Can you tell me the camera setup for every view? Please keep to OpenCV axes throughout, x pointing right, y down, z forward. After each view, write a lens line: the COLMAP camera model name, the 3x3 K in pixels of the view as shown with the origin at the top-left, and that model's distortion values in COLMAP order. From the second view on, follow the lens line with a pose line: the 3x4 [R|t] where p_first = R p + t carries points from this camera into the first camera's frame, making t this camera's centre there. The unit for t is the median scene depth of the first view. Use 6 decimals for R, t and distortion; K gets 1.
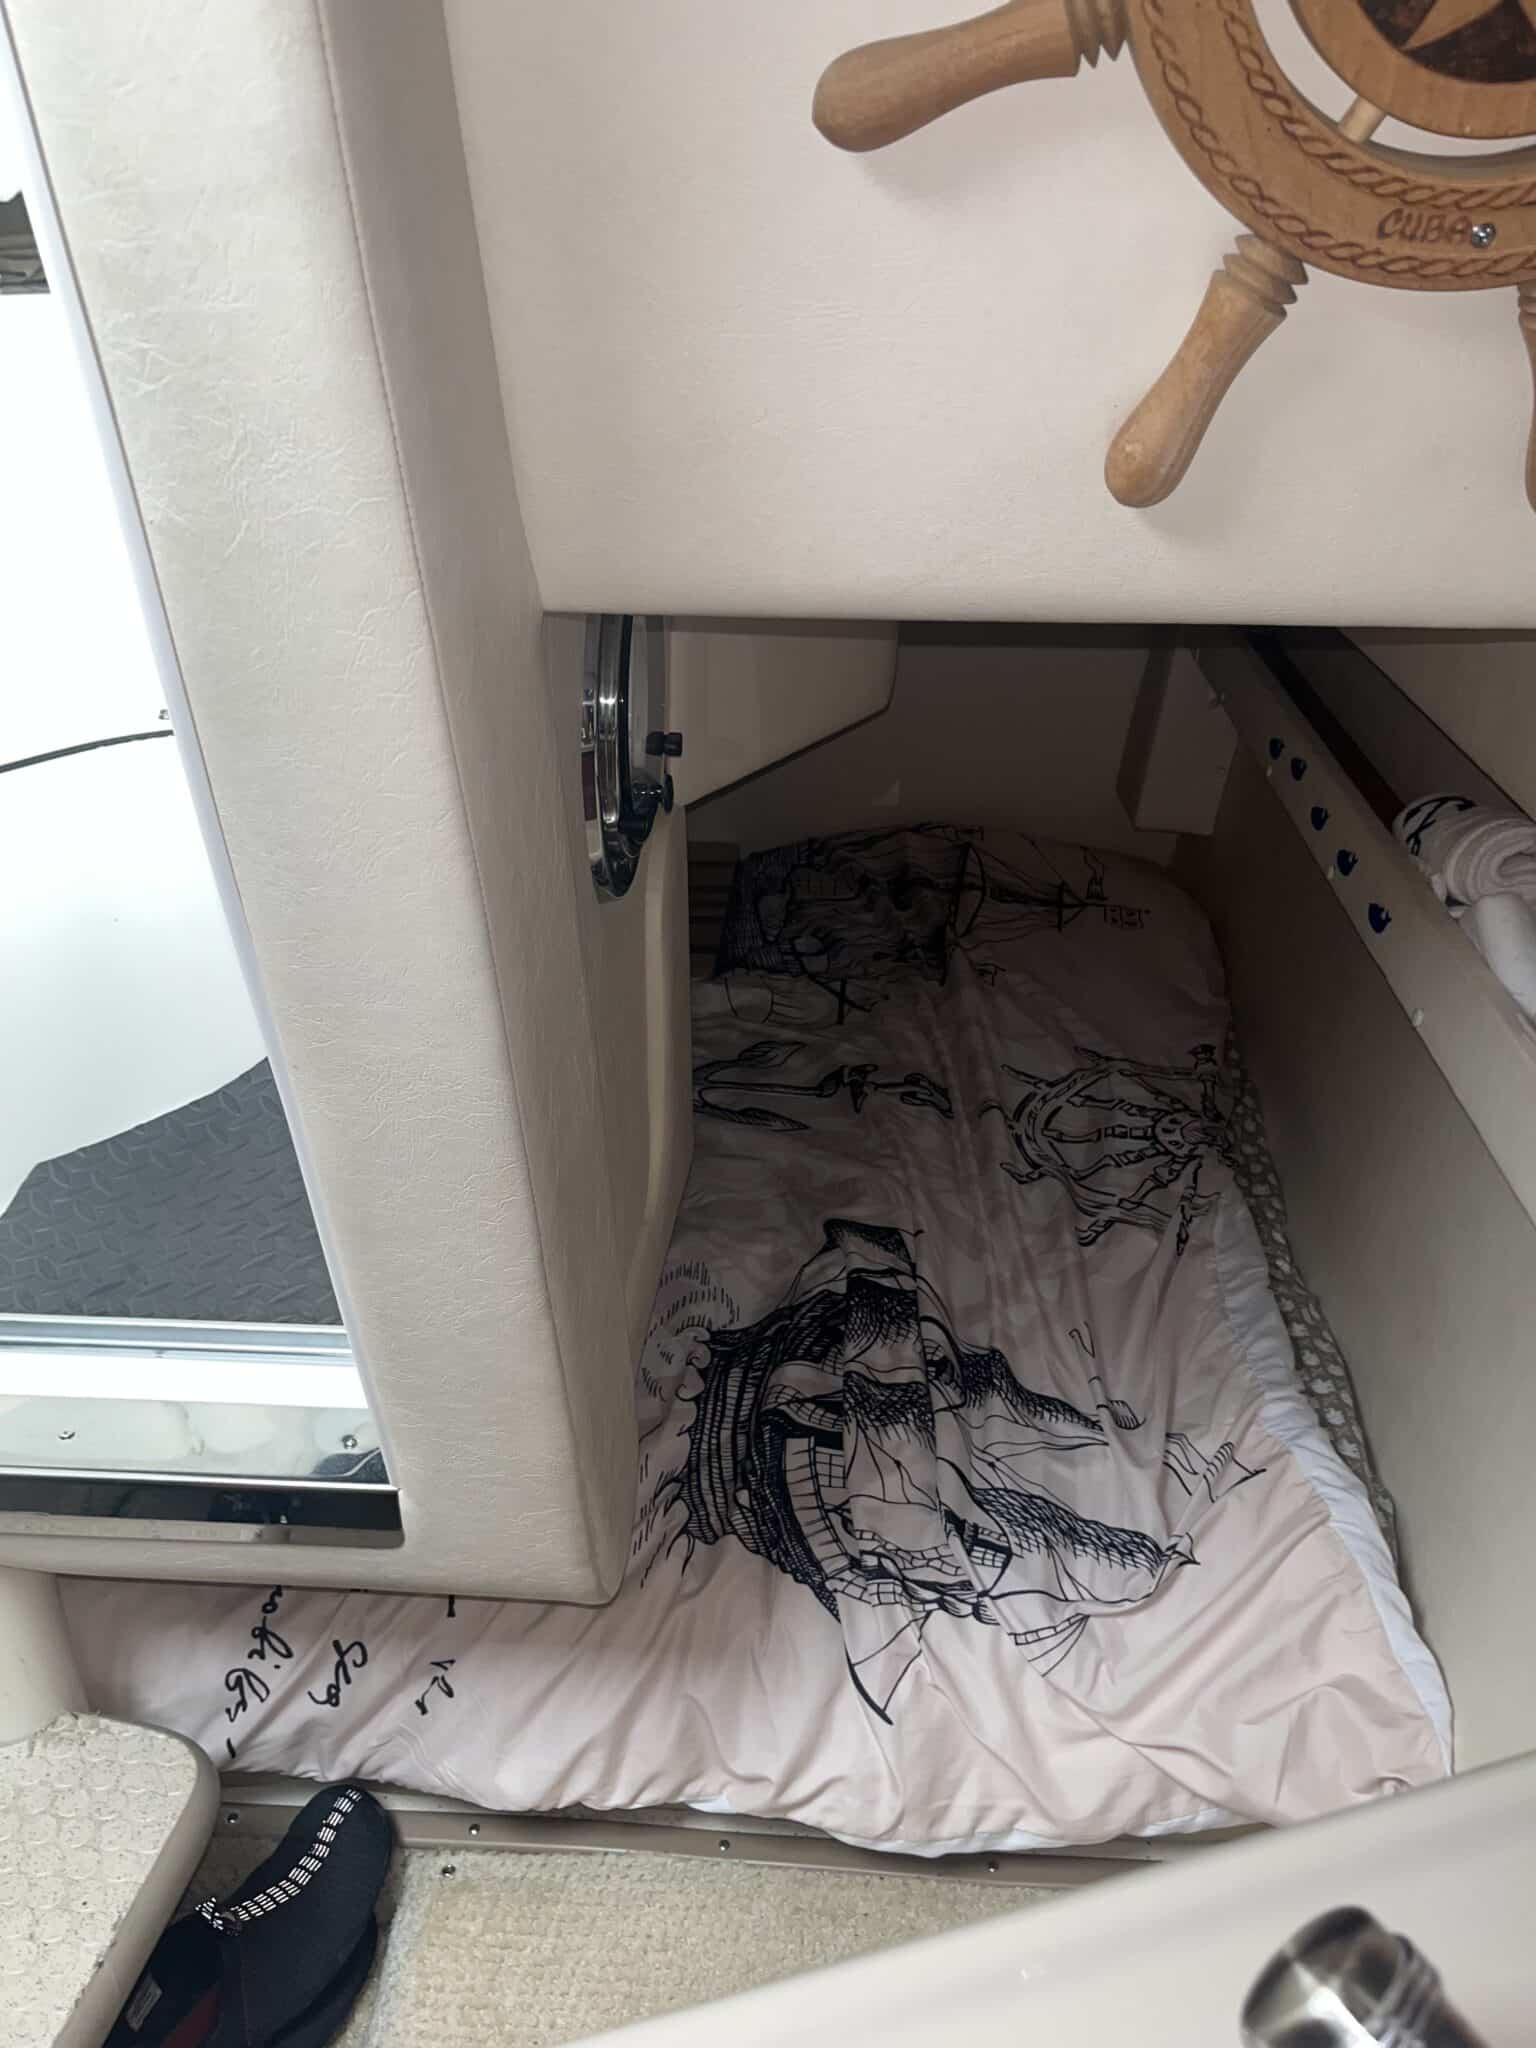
lens RADIAL K [[1561.0, 0, 768.0], [0, 1561.0, 1024.0], [0, 0, 1]] dist [0.117906, -0.186363]
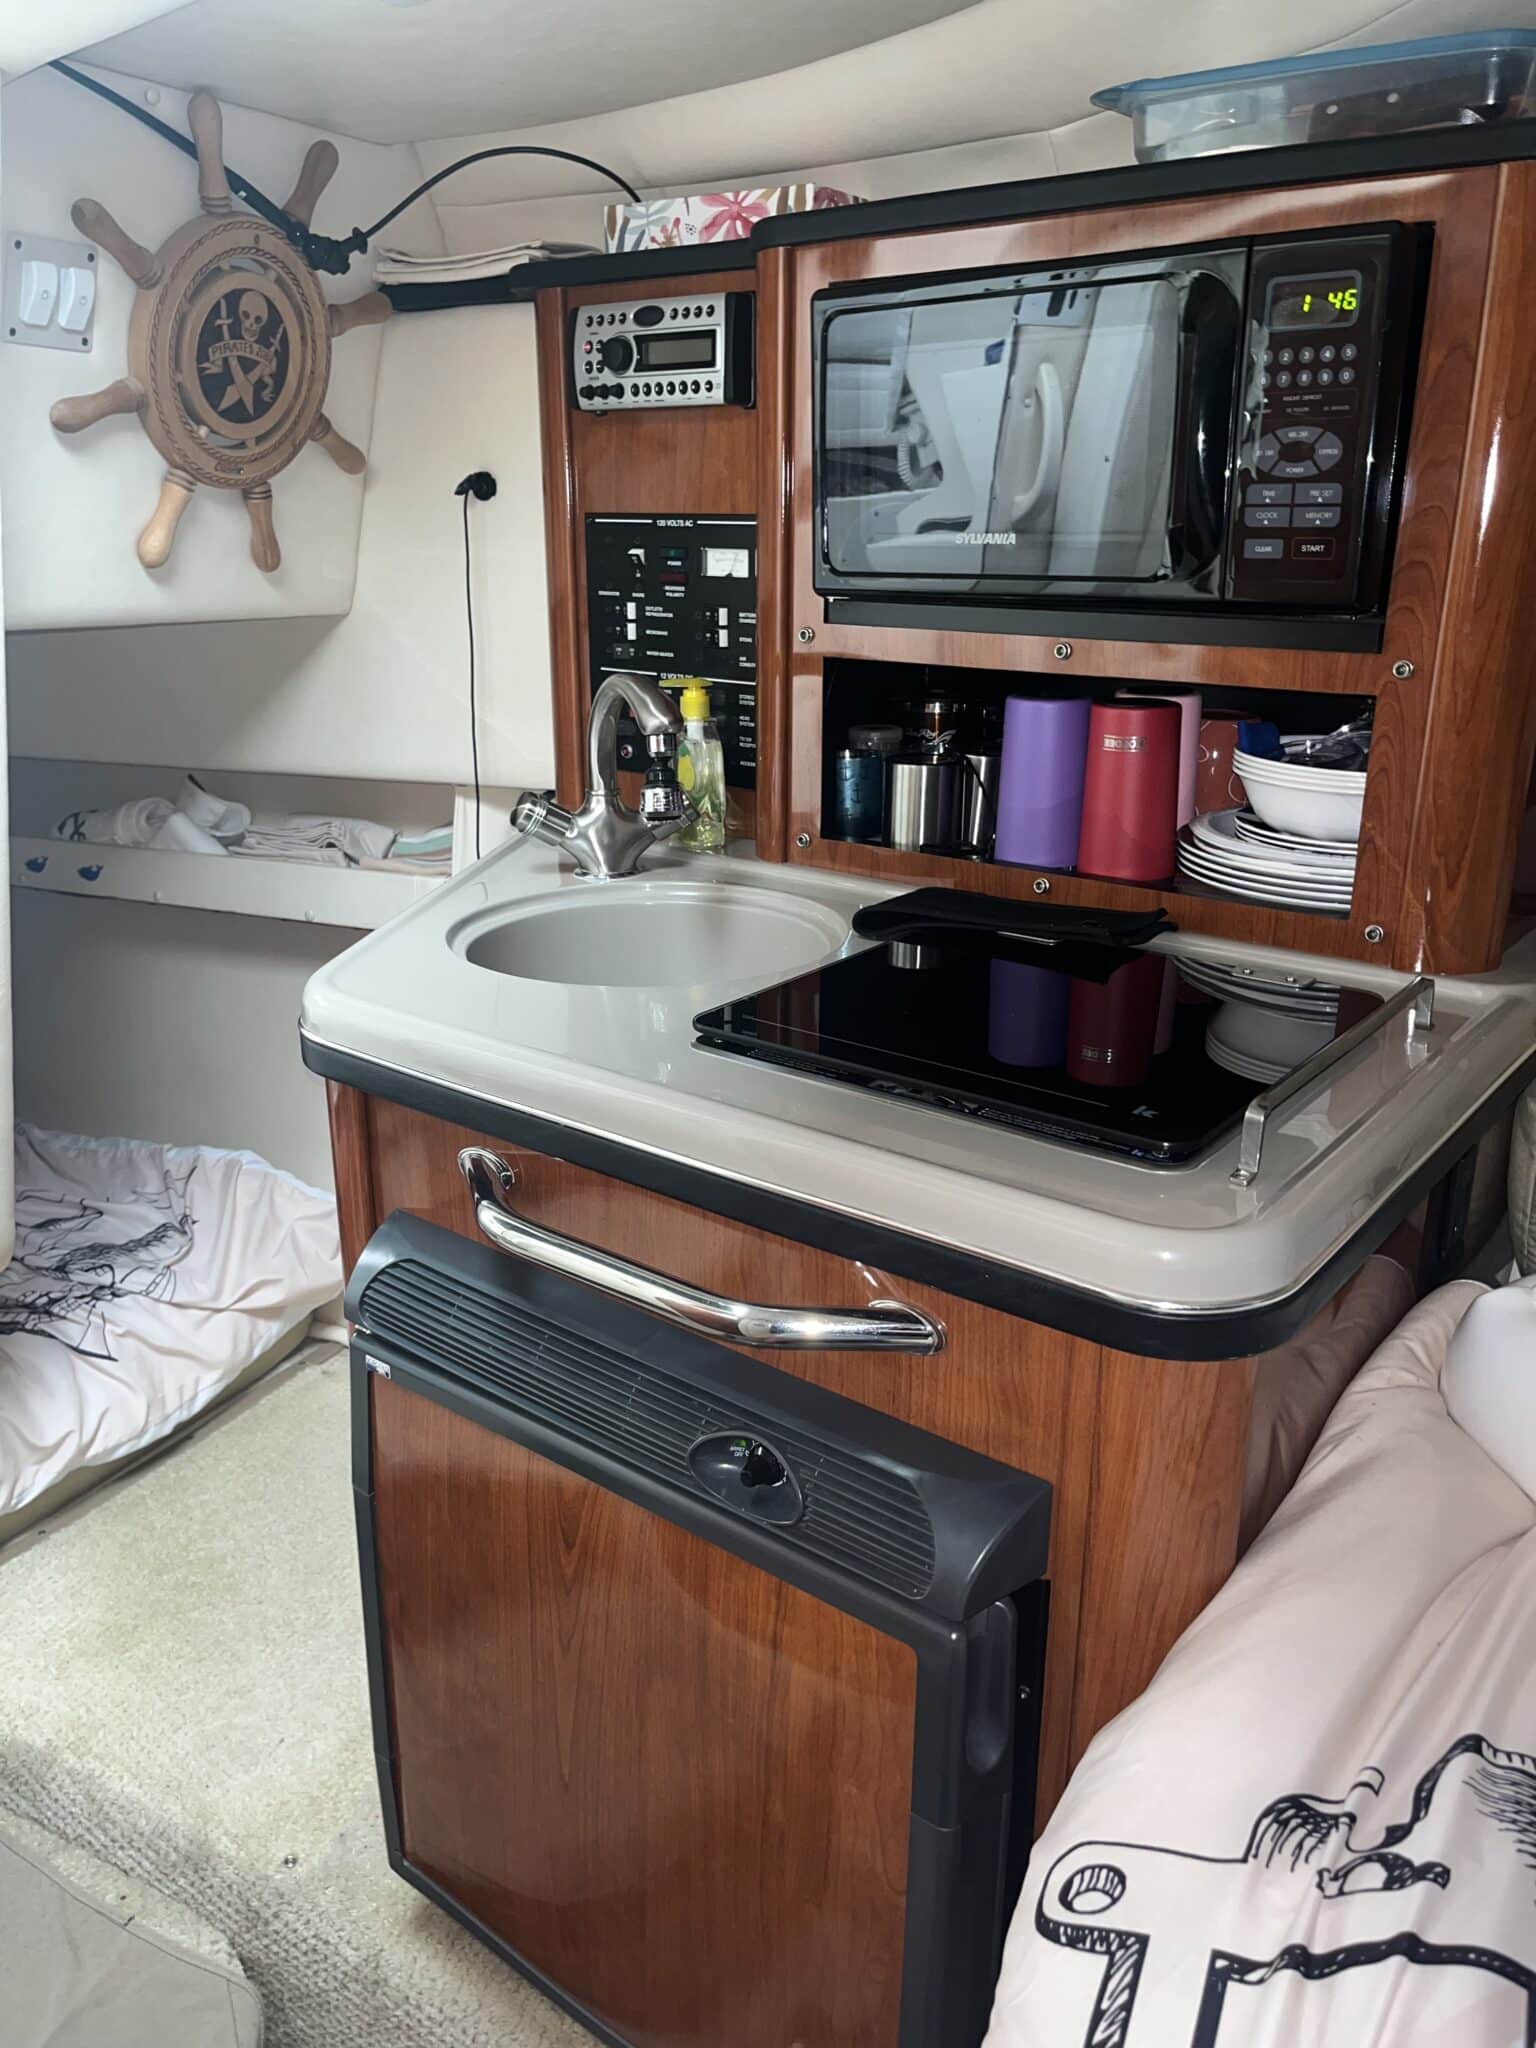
lens RADIAL K [[1561.0, 0, 768.0], [0, 1561.0, 1024.0], [0, 0, 1]] dist [0.117906, -0.186363]
pose [[0.397292, -0.266529, 0.878135, -0.958877], [0.445686, 0.892507, 0.069251, 0.314840], [-0.802199, 0.363860, 0.473375, -0.398434]]
